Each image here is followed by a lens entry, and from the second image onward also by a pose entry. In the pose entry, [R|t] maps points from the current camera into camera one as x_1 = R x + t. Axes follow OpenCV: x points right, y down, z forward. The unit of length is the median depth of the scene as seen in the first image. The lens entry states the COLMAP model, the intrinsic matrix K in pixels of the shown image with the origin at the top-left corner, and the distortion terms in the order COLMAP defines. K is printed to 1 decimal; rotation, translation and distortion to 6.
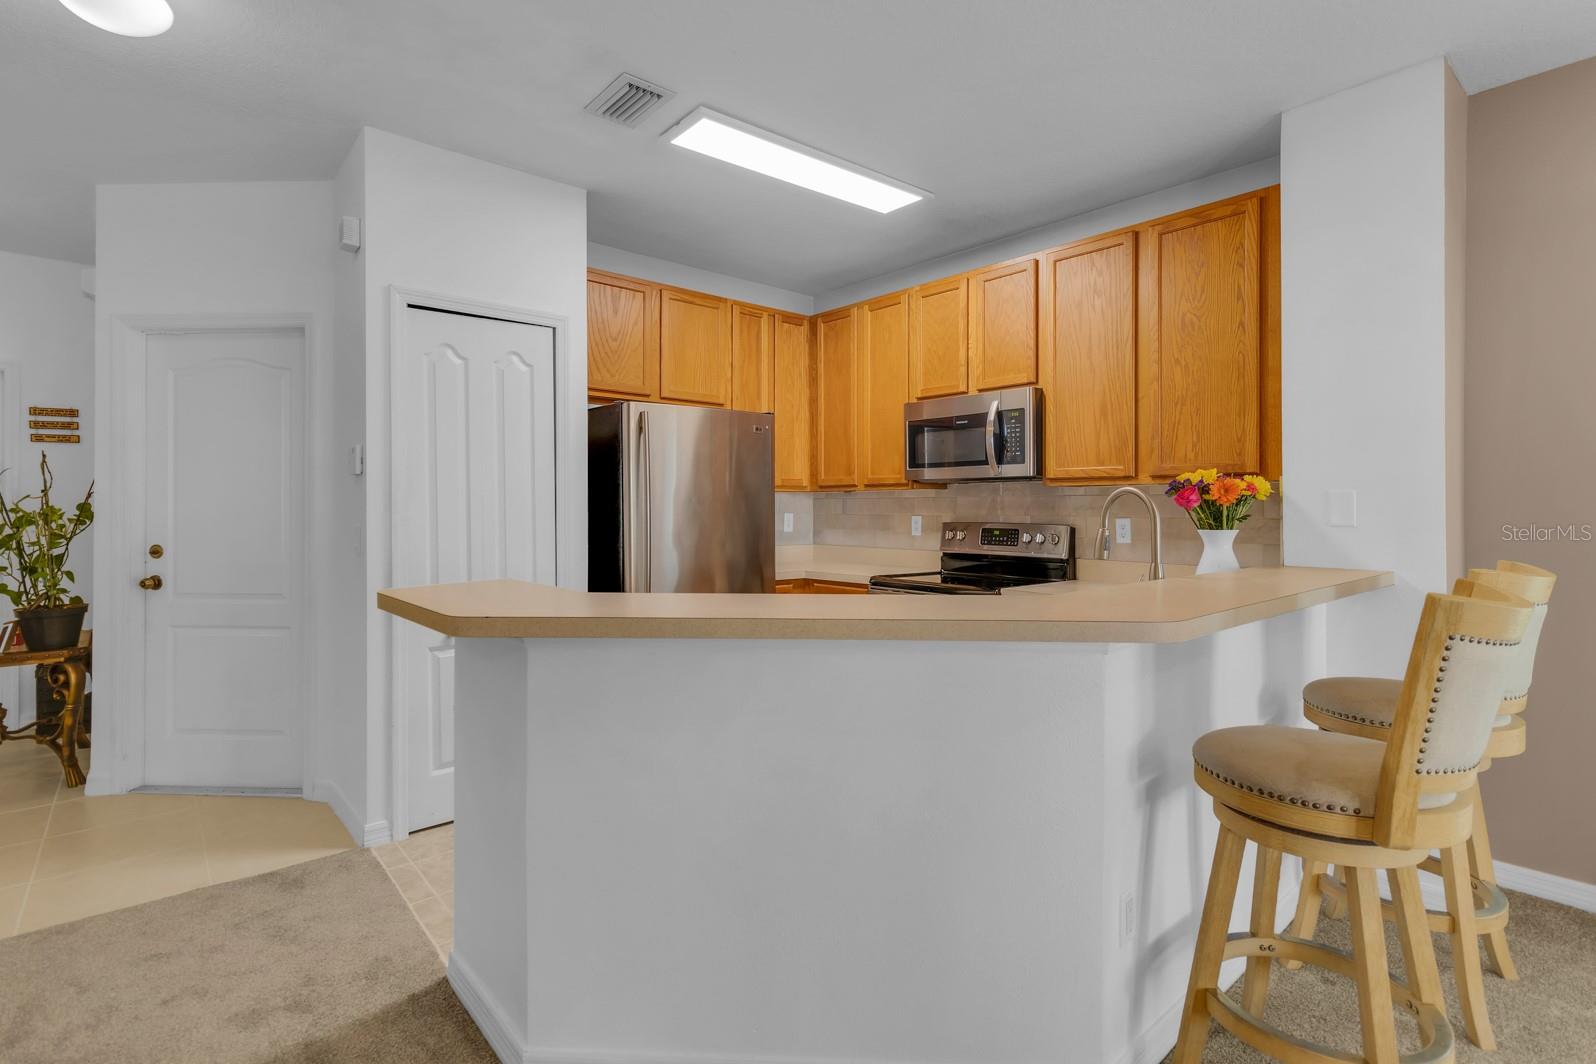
lens RADIAL K [[770.1, 0, 802.2], [0, 770.1, 521.4], [0, 0, 1]] dist [0.005946, 0.002016]
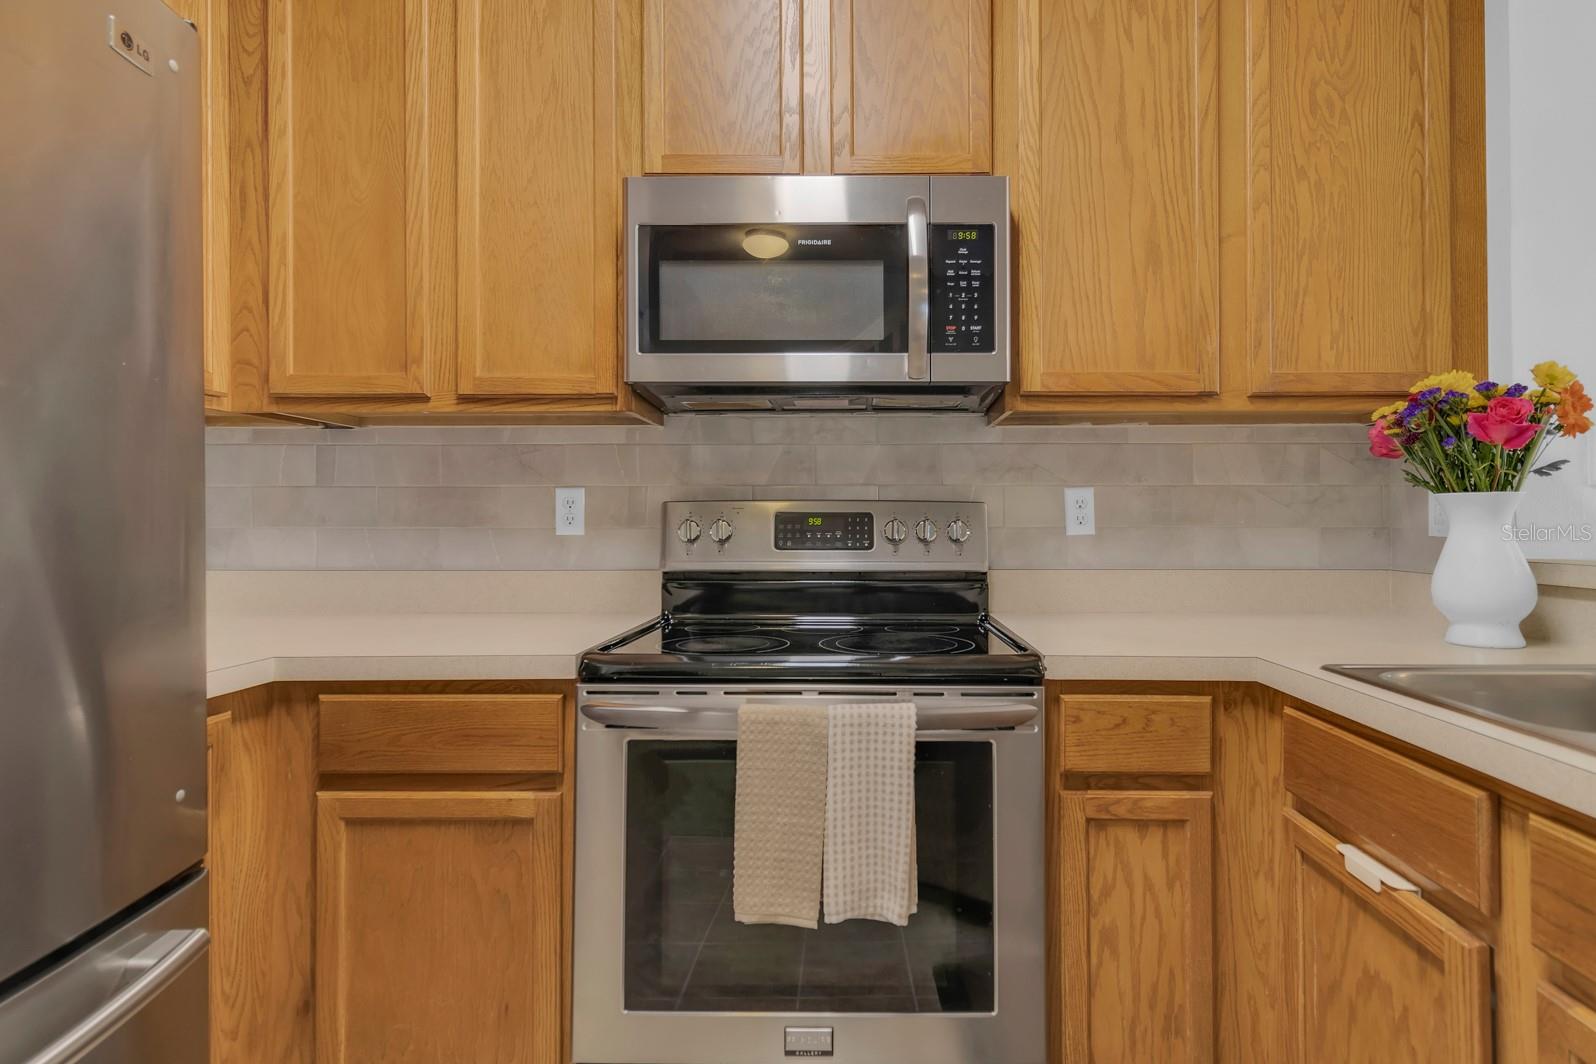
lens RADIAL K [[770.1, 0, 802.5], [0, 770.1, 525.9], [0, 0, 1]] dist [0.005946, 0.002016]
pose [[0.661818, -0.000647, 0.749664, -0.104627], [0.015659, 0.999793, -0.012960, 0.025784], [-0.749501, 0.020316, 0.661692, 0.790723]]
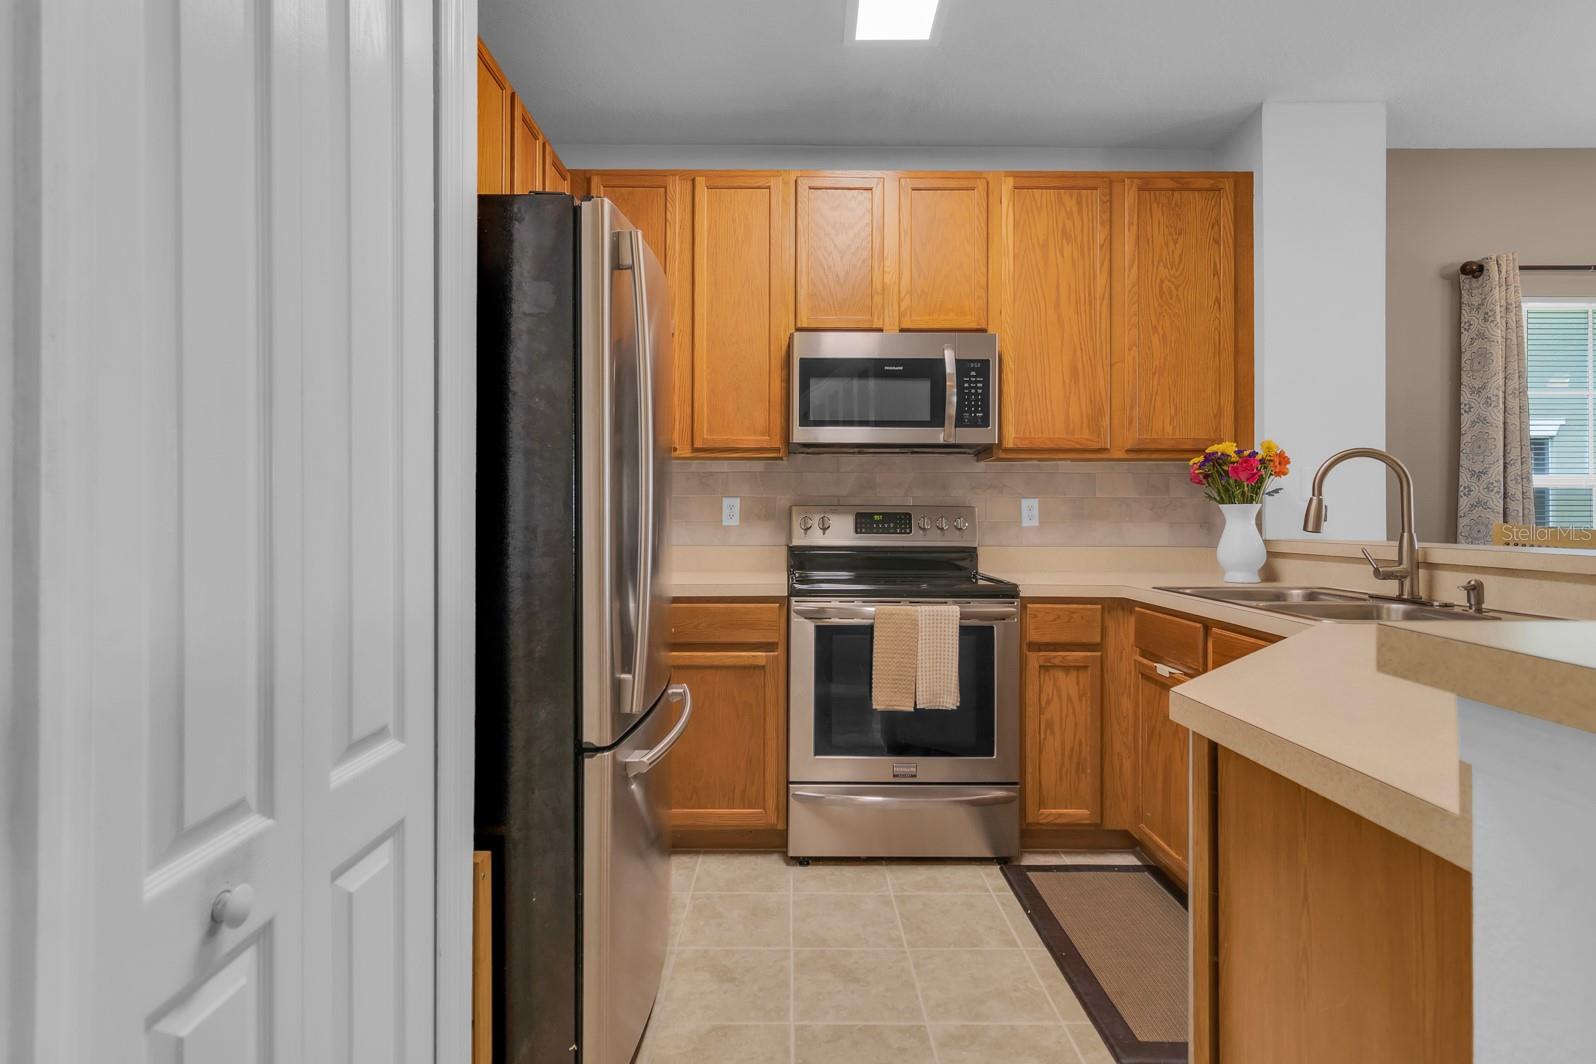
lens RADIAL K [[753.9, 0, 734.0], [0, 753.9, 529.0], [0, 0, 1]] dist [0.005094, 0.001623]
pose [[0.654238, -0.007602, 0.756251, -0.479930], [0.012355, 0.999923, -0.000637, 0.027865], [-0.756188, 0.009760, 0.654282, 0.681107]]
